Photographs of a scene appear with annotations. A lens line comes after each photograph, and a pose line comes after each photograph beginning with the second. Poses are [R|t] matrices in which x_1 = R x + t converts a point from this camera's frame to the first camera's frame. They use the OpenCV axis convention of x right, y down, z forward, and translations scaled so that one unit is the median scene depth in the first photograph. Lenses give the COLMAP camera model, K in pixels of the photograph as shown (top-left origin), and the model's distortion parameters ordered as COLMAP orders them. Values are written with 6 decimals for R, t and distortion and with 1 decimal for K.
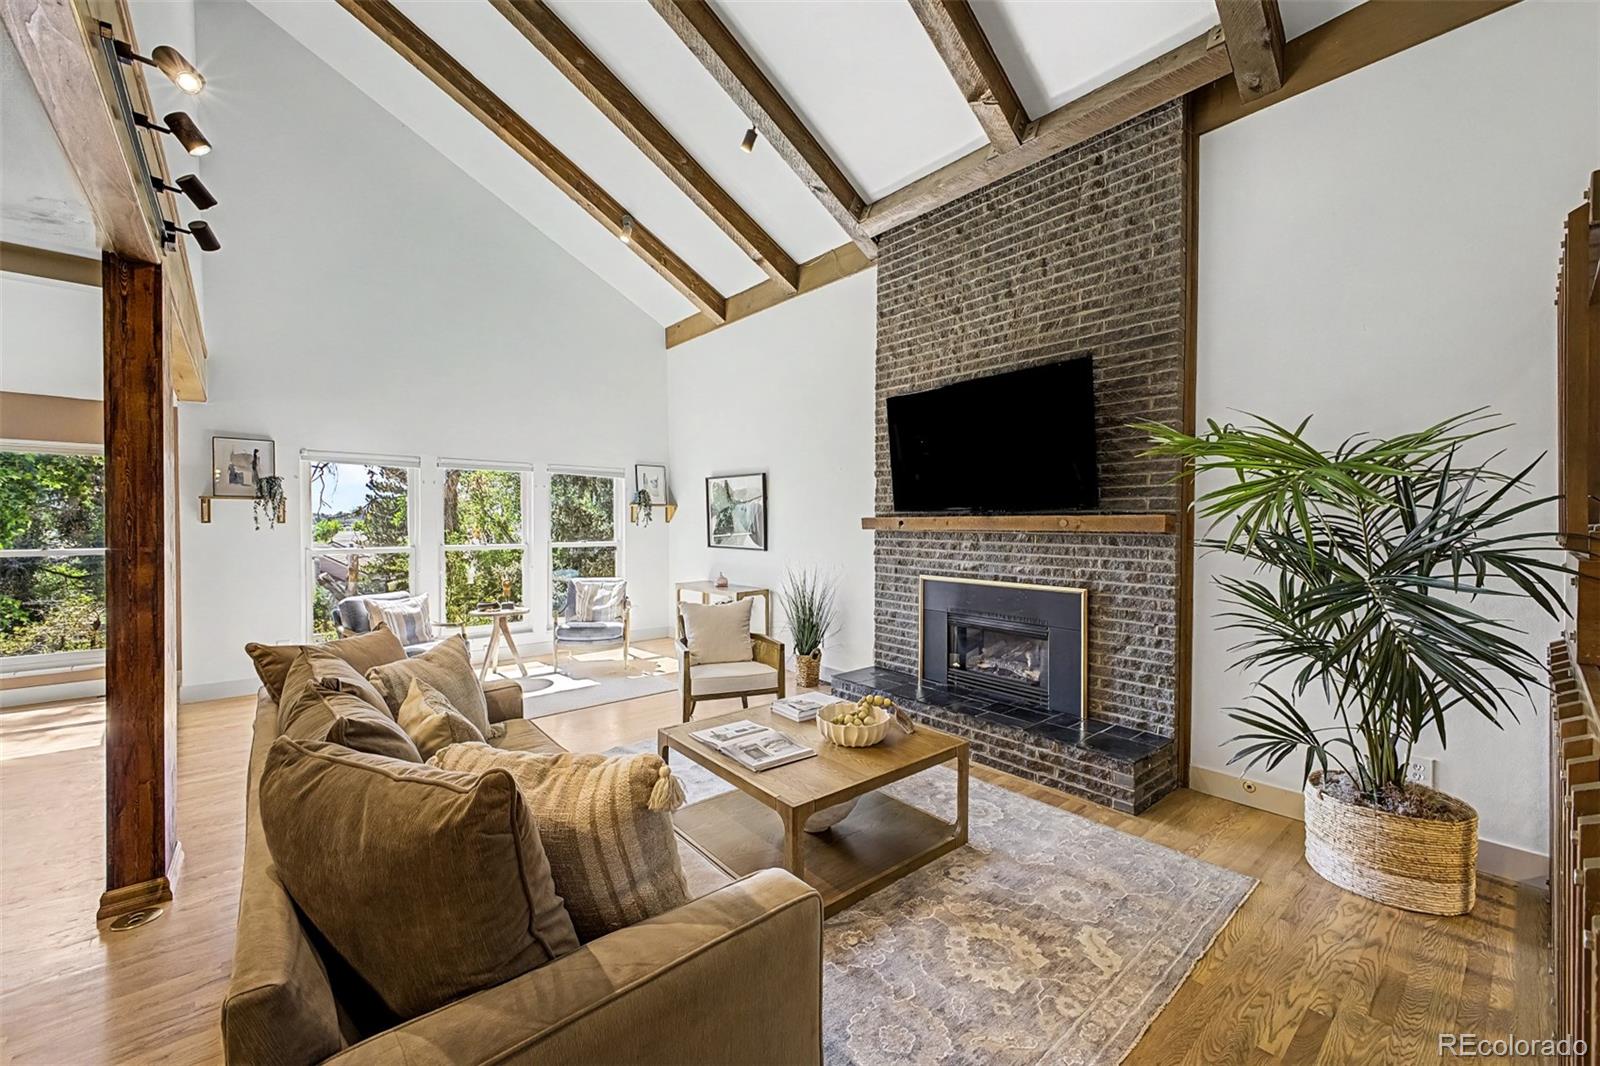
lens RADIAL K [[612.4, 0, 802.8], [0, 612.4, 530.4], [0, 0, 1]] dist [0.020049, -0.010784]
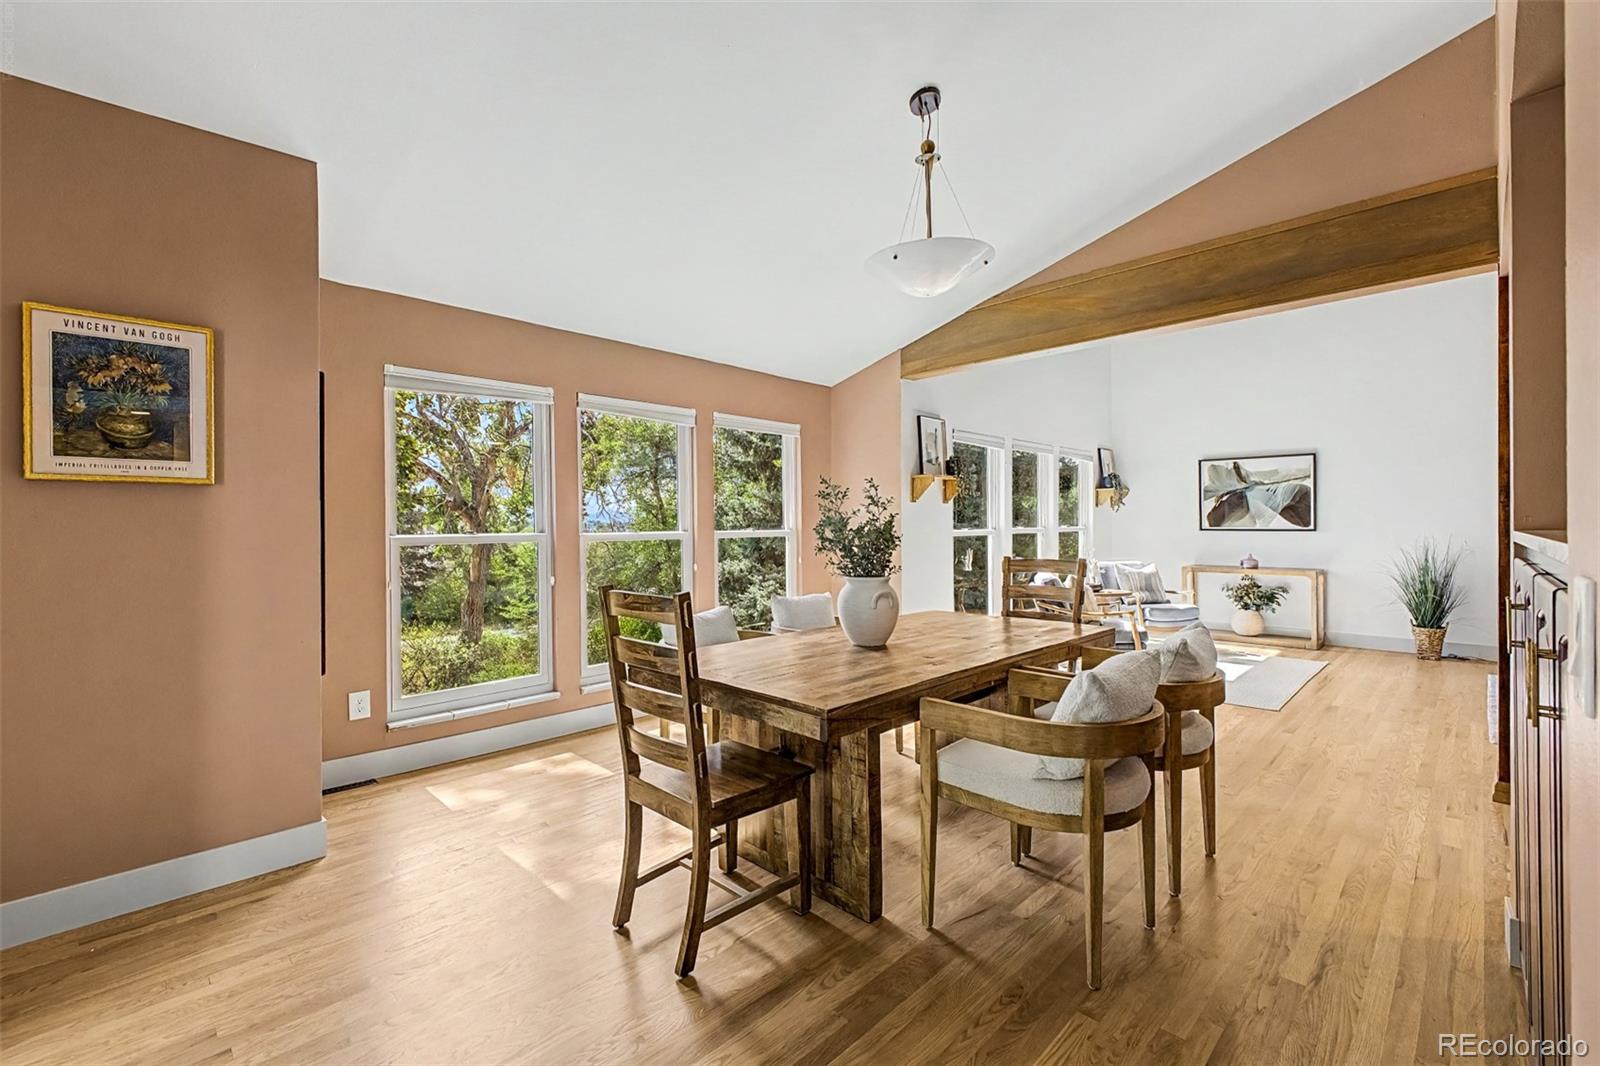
lens RADIAL K [[666.0, 0, 811.7], [0, 666.0, 523.8], [0, 0, 1]] dist [0.000468, 0.000157]
pose [[0.997170, -0.009067, 0.074629, -1.337802], [0.009802, 0.999907, -0.009481, 0.032933], [-0.074536, 0.010186, 0.997166, -0.045800]]
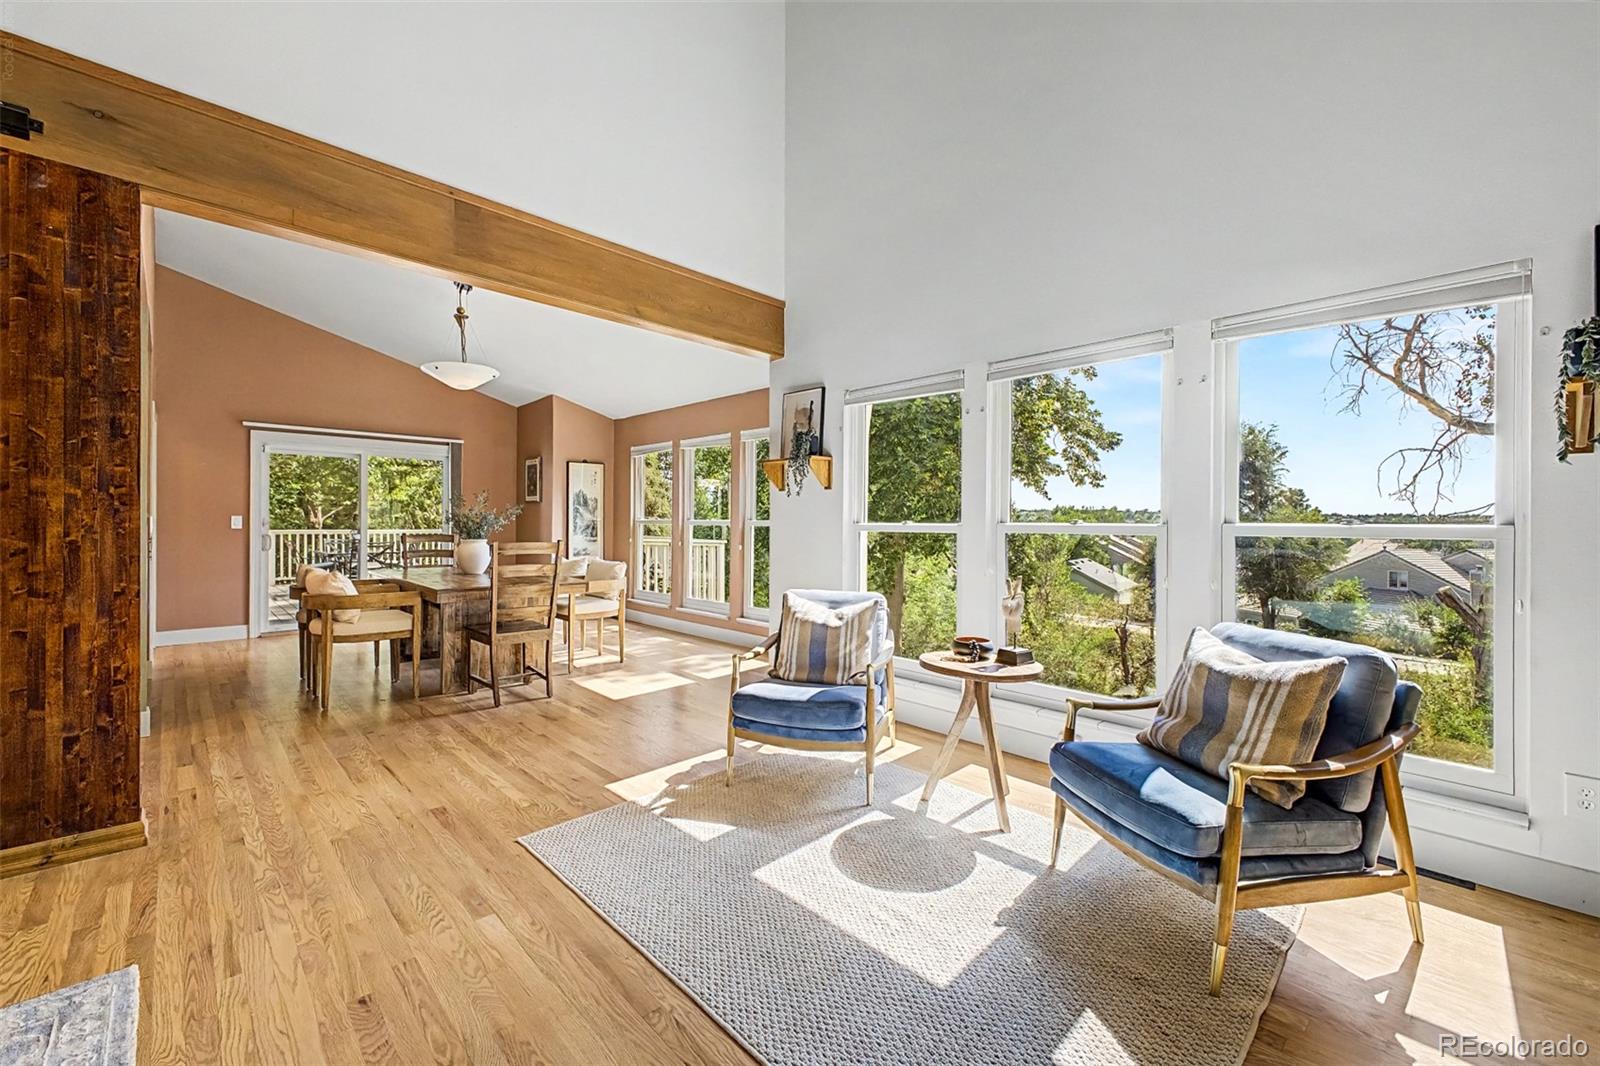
lens RADIAL K [[634.7, 0, 804.9], [0, 634.7, 525.7], [0, 0, 1]] dist [0.001393, -0.000567]
pose [[0.078463, 0.008906, -0.996877, -0.047556], [-0.015115, 0.999856, 0.007743, 0.032855], [0.996802, 0.014460, 0.078586, 1.067556]]
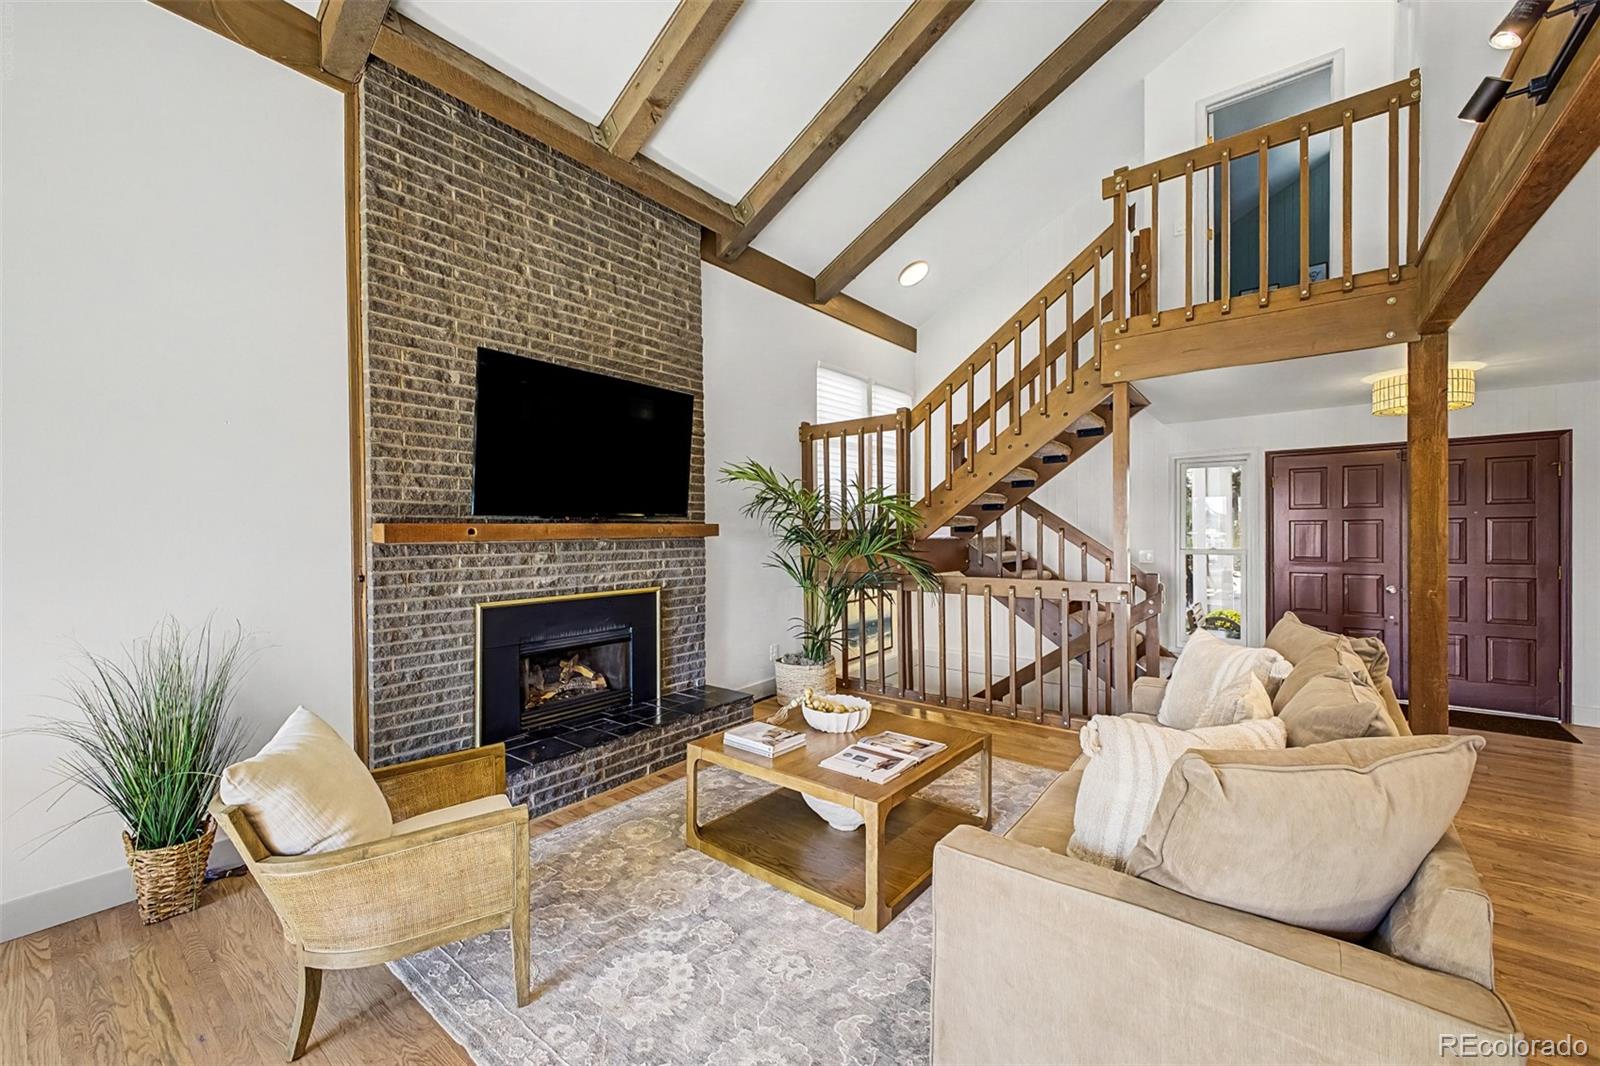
lens RADIAL K [[628.7, 0, 793.3], [0, 628.7, 535.6], [0, 0, 1]] dist [0.001762, -0.000520]
pose [[-0.177929, -0.009374, 0.983999, -0.612254], [0.020166, 0.999710, 0.013170, -0.009932], [-0.983837, 0.022187, -0.177689, 0.776228]]
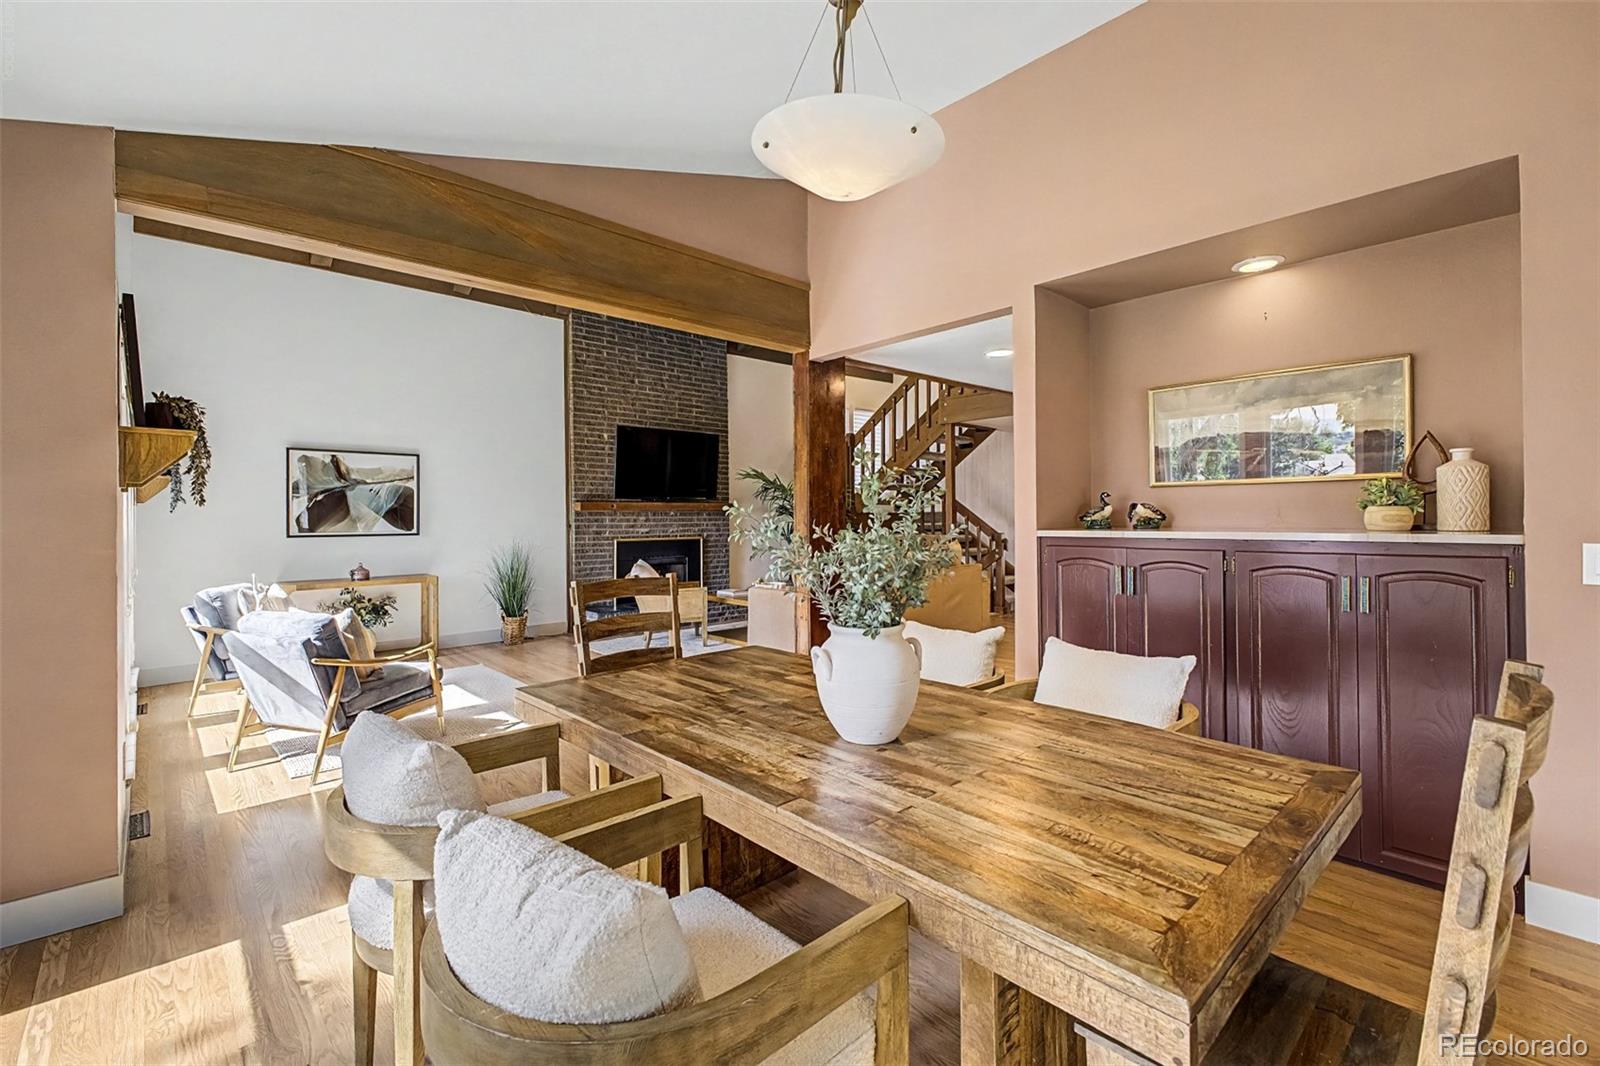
lens RADIAL K [[696.2, 0, 800.8], [0, 696.2, 517.7], [0, 0, 1]] dist [-0.000104, -0.000039]
pose [[-0.031659, -0.002030, 0.999497, -1.635731], [0.023288, 0.999725, 0.002769, 0.023684], [-0.999227, 0.023364, -0.031603, 0.588089]]
